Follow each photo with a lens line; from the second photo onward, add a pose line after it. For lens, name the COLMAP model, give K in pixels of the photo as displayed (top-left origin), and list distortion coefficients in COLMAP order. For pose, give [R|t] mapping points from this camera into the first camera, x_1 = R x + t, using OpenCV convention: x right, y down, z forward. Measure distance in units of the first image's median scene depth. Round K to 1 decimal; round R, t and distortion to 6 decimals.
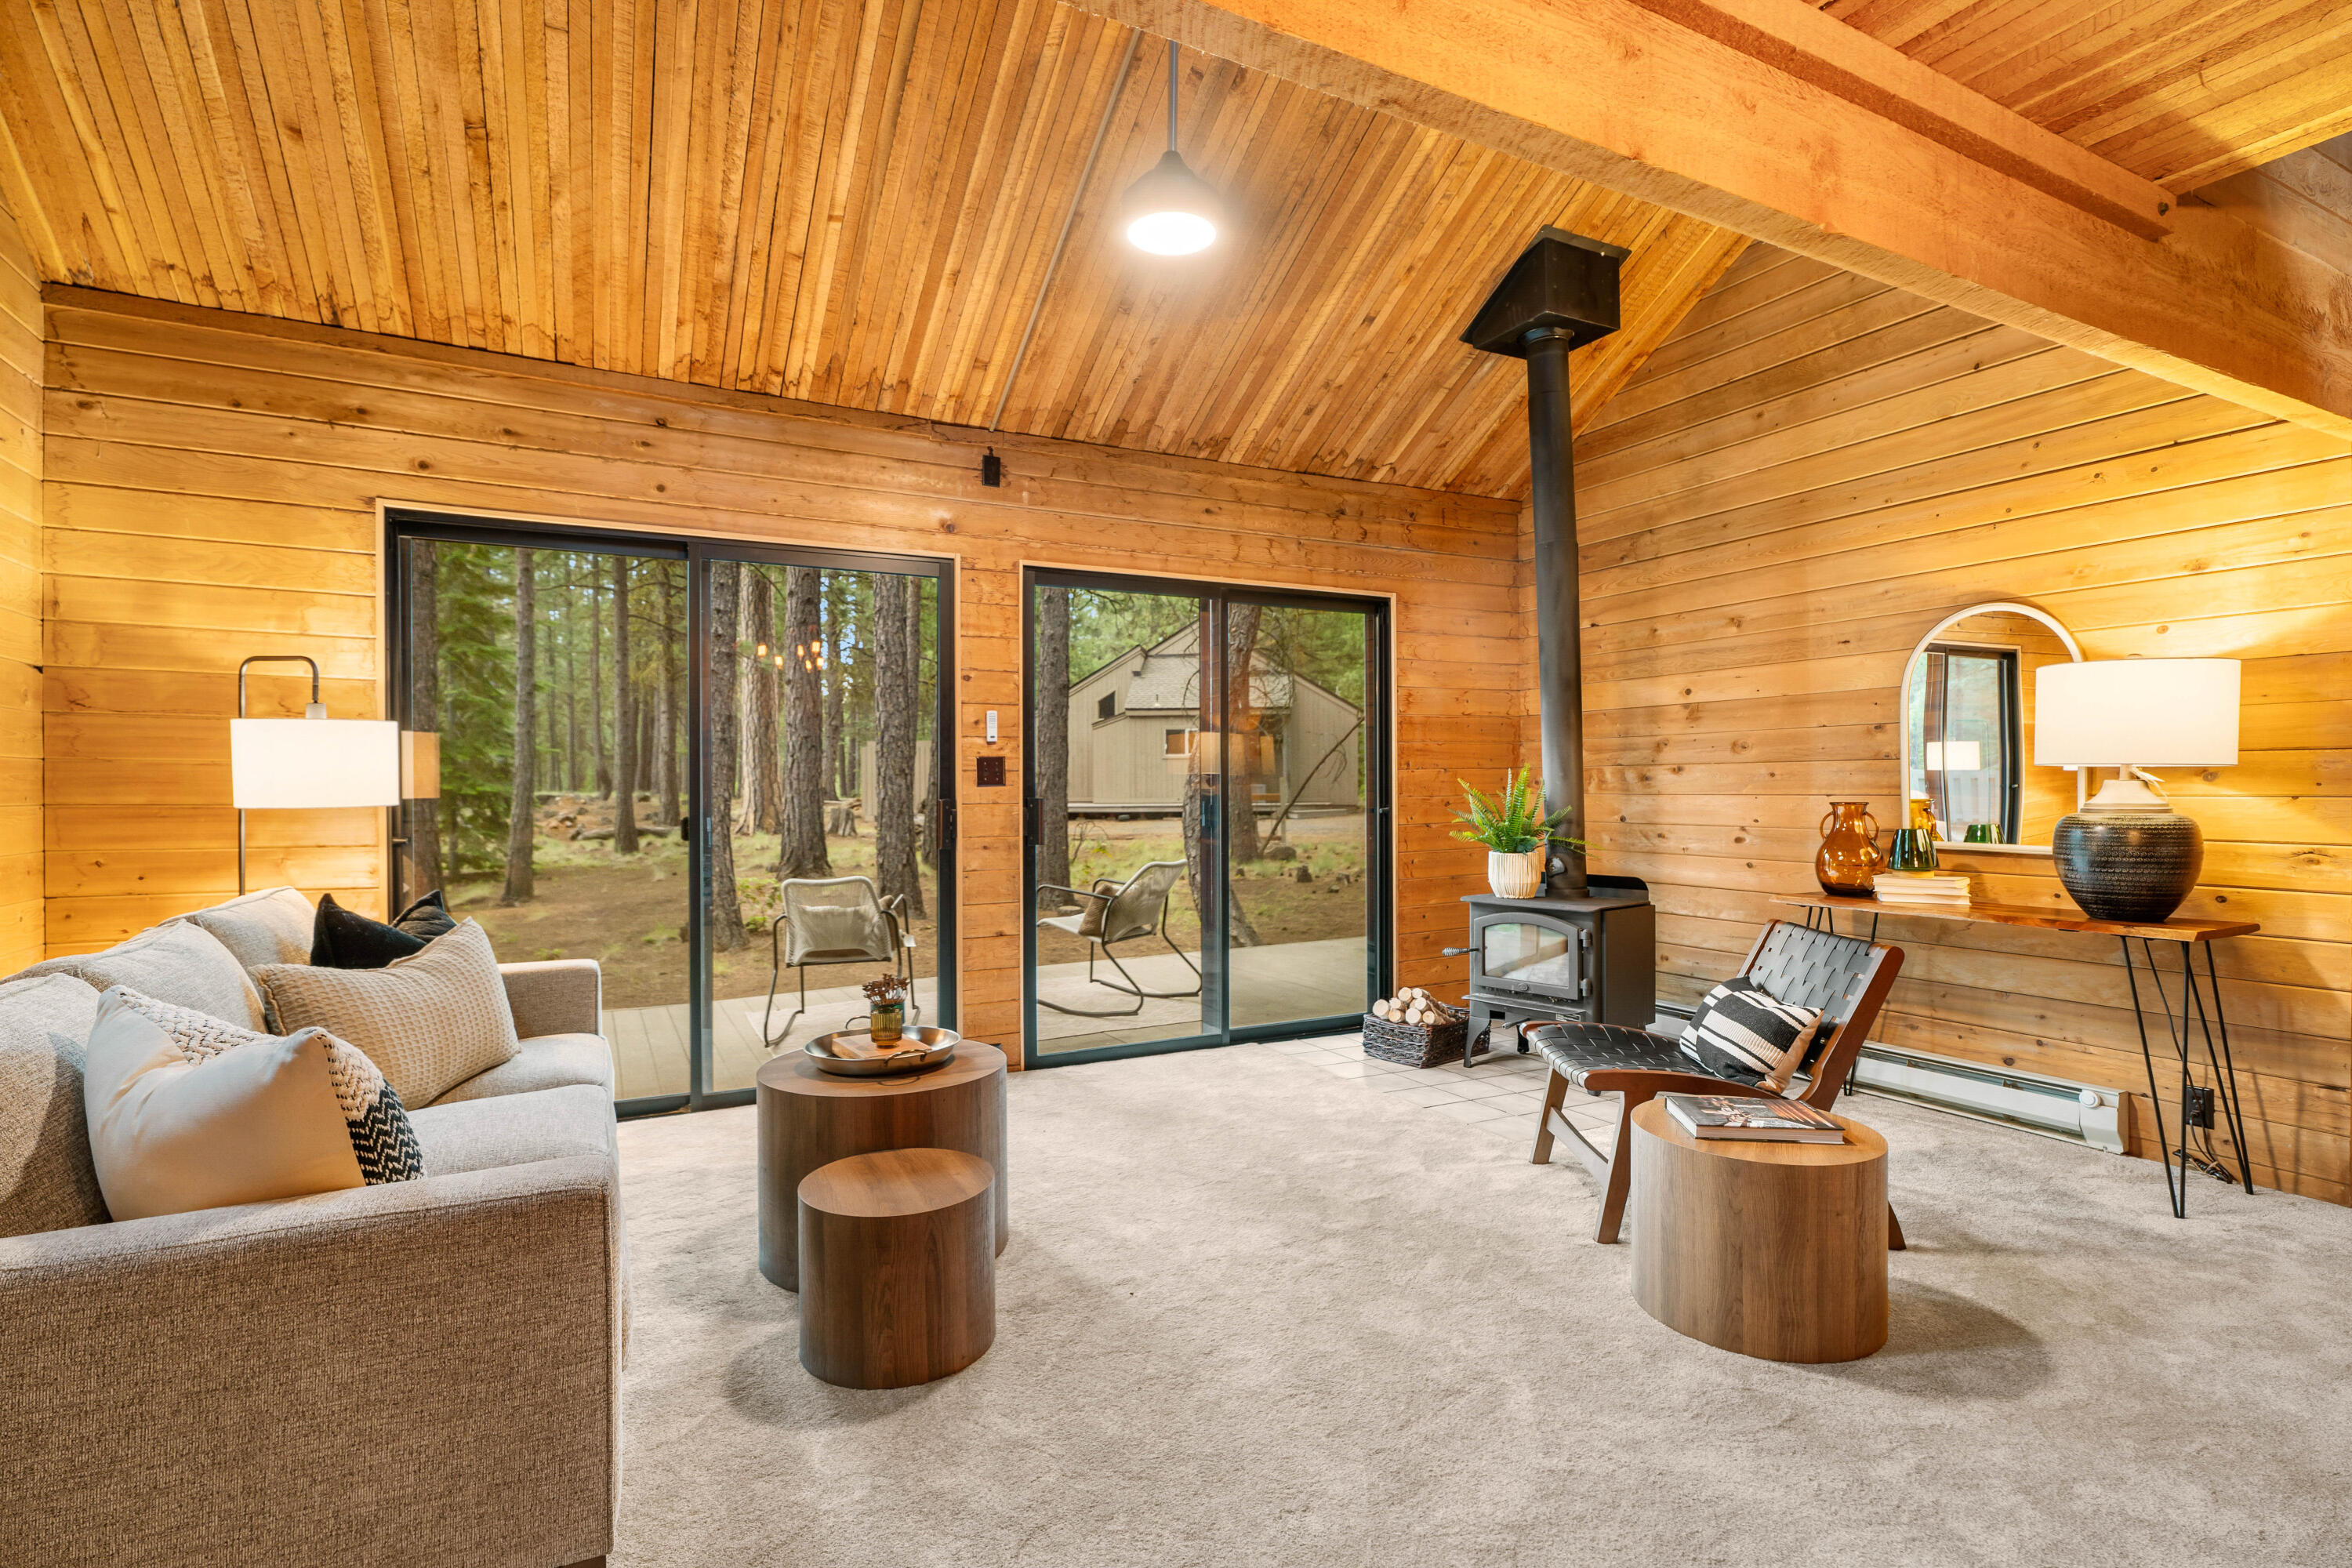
lens RADIAL K [[1127.2, 0, 1176.0], [0, 1127.2, 784.0], [0, 0, 1]] dist [-0.004767, -0.000535]
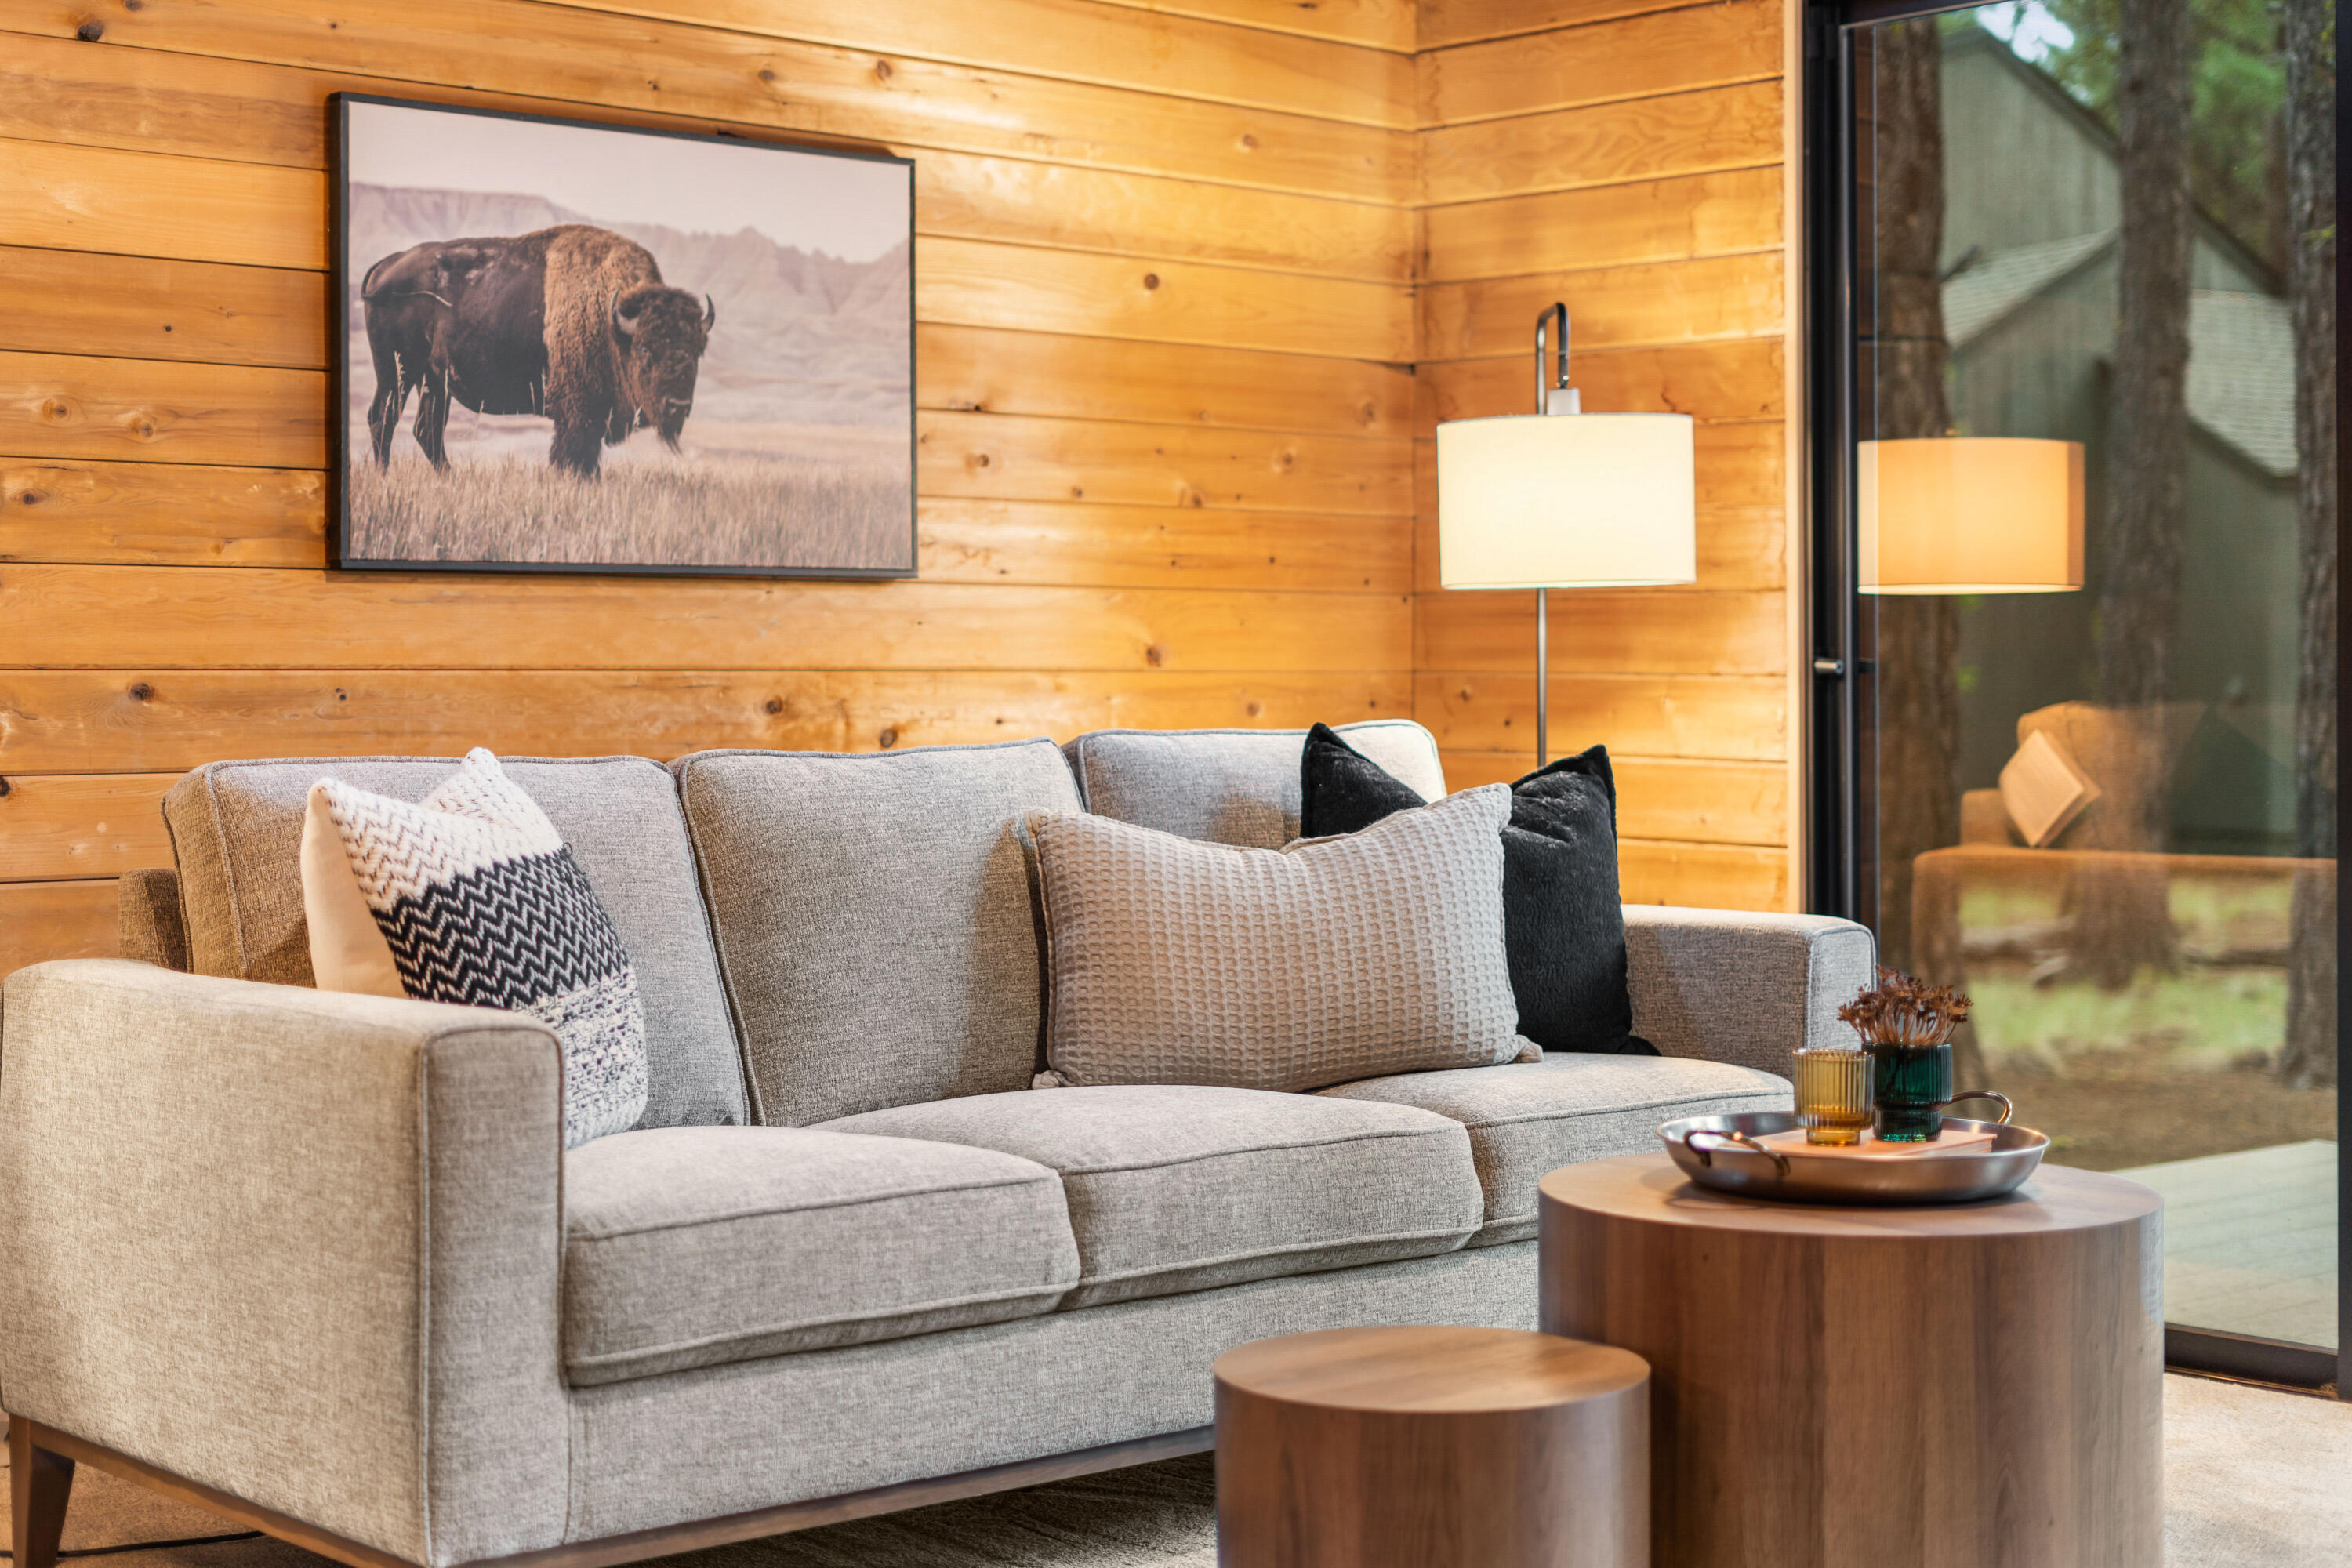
lens RADIAL K [[3488.1, 0, 1143.7], [0, 3488.1, 656.7], [0, 0, 1]] dist [0.004033, 0.083886]
pose [[0.233999, 0.000143, -0.972237, 0.588404], [-0.008492, 0.999962, -0.001896, 0.043425], [0.972200, 0.008700, 0.233992, 0.325403]]
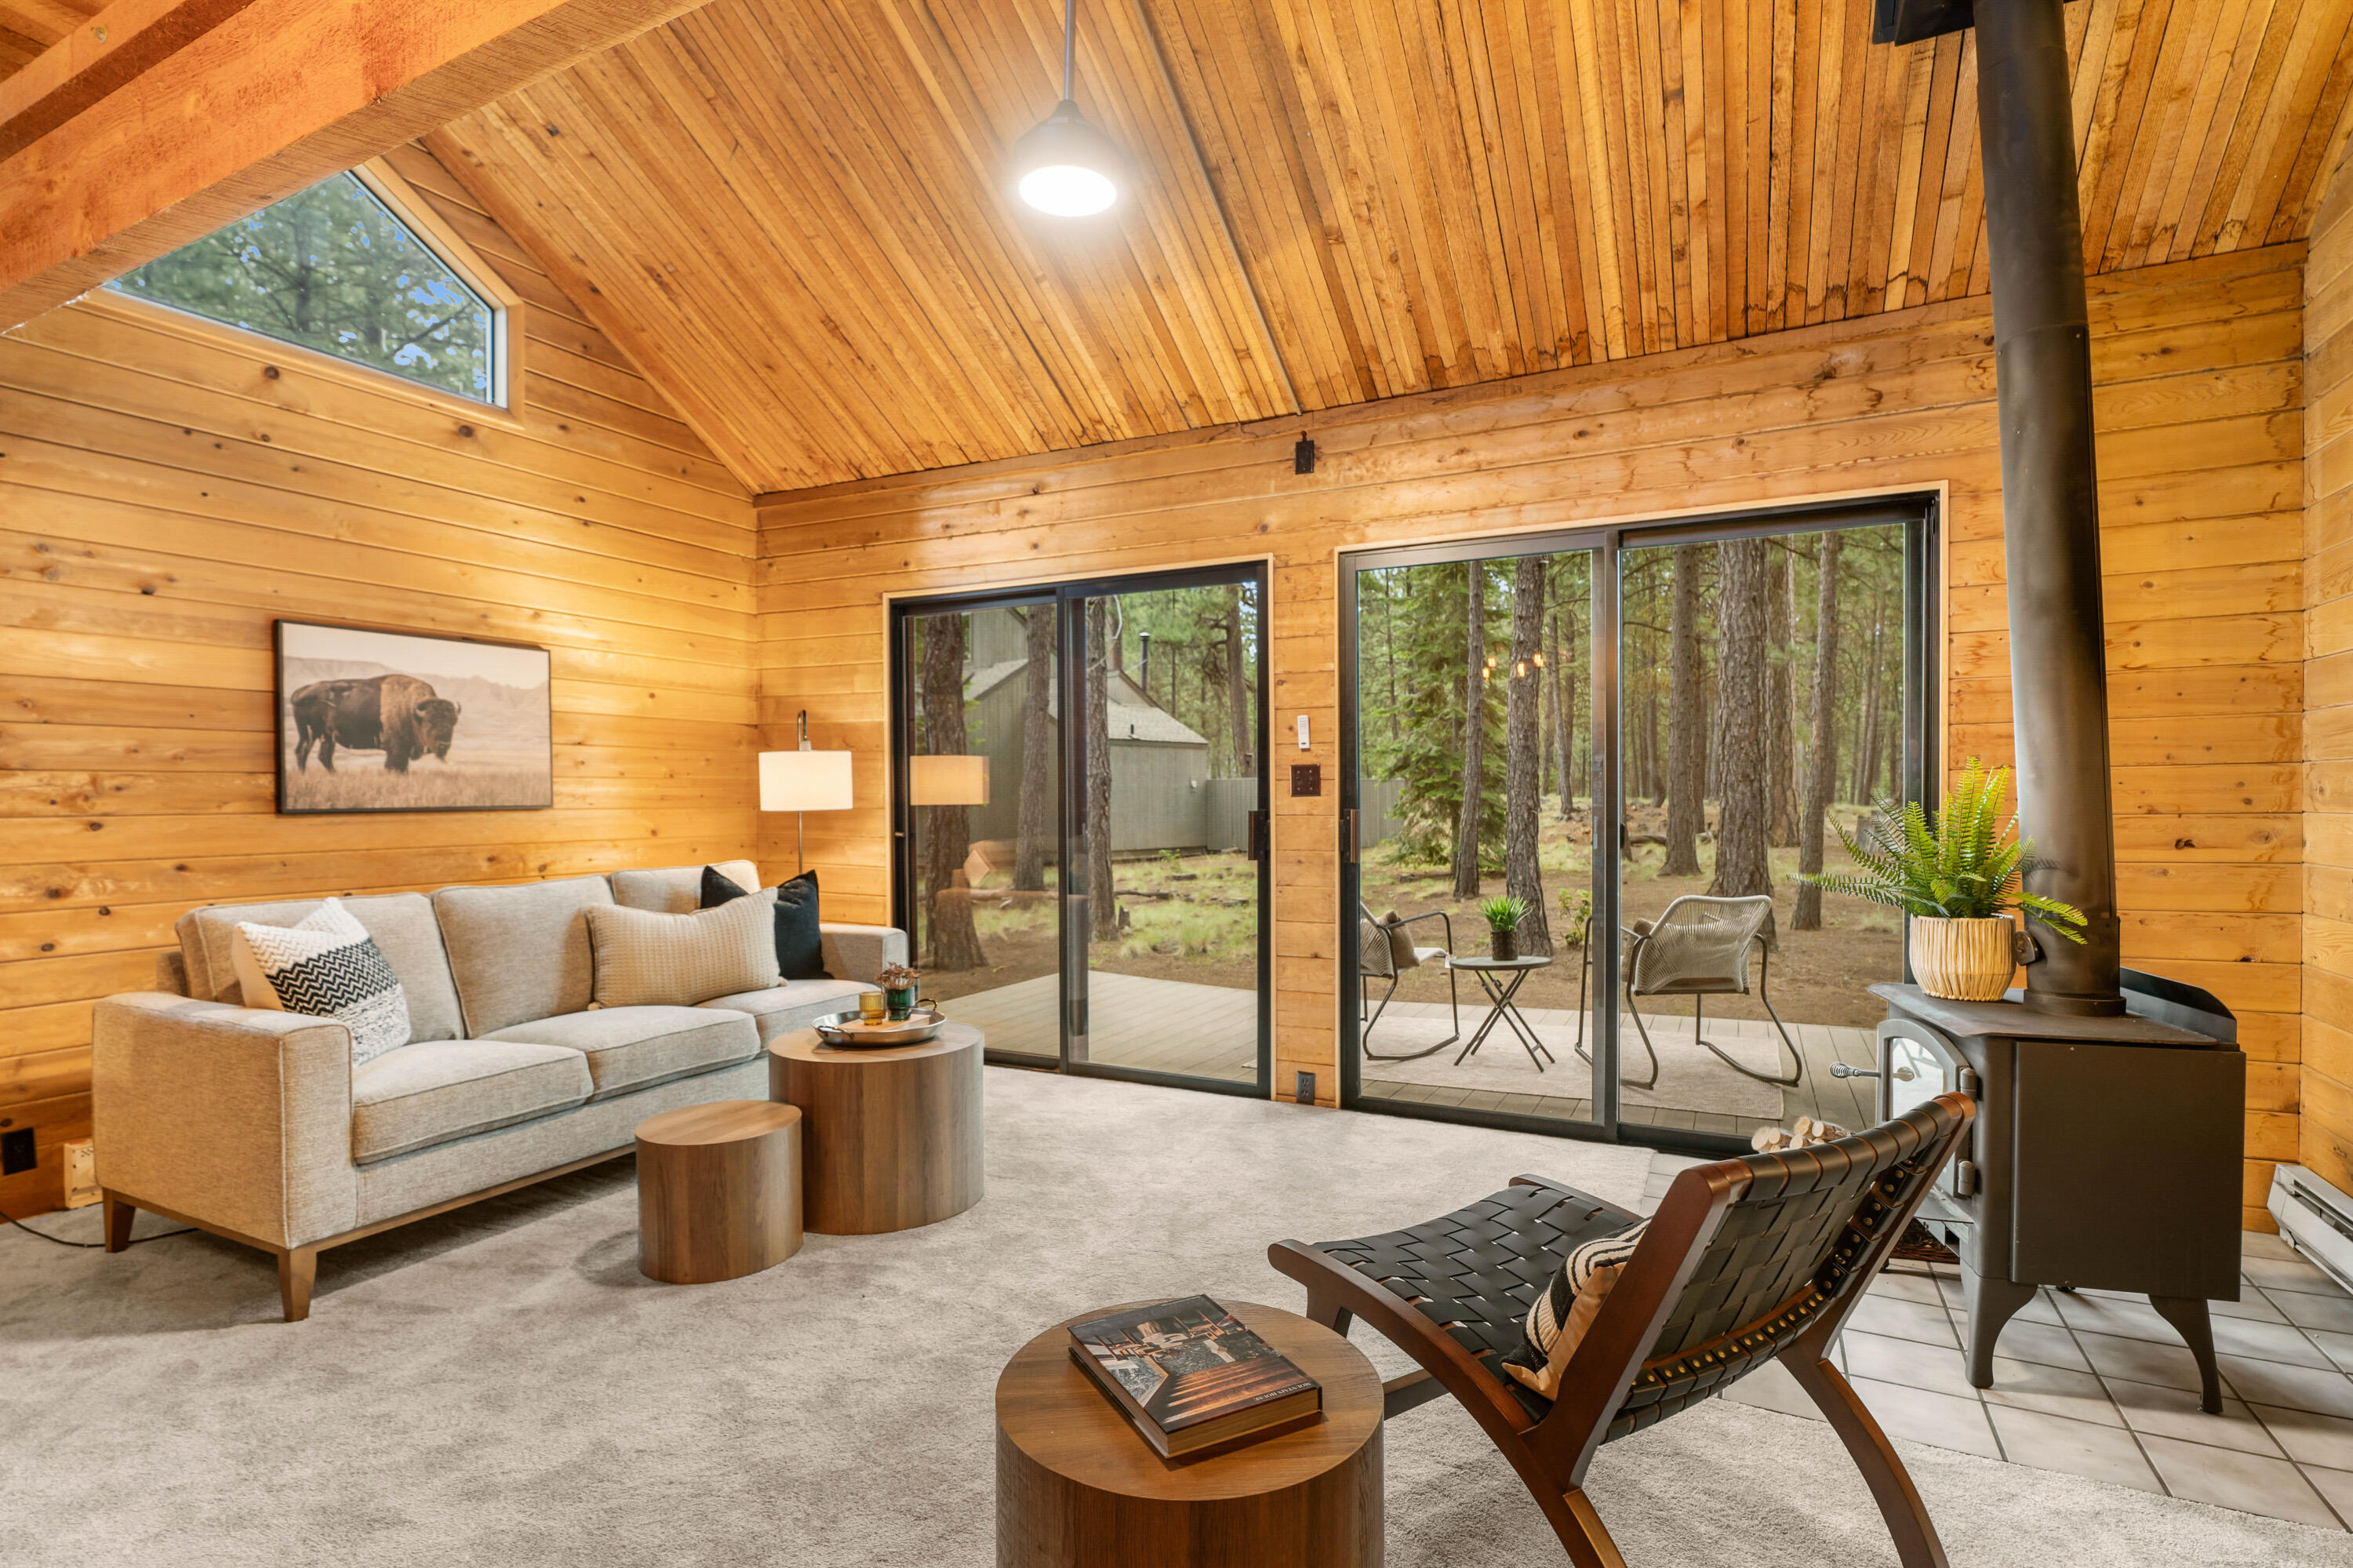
lens RADIAL K [[1150.8, 0, 1171.6], [0, 1150.8, 806.4], [0, 0, 1]] dist [-0.001605, -0.000696]
pose [[0.580616, 0.010119, -0.814114, 0.588787], [0.000908, 0.999914, 0.013076, -0.002281], [0.814177, -0.008332, 0.580557, 0.382744]]
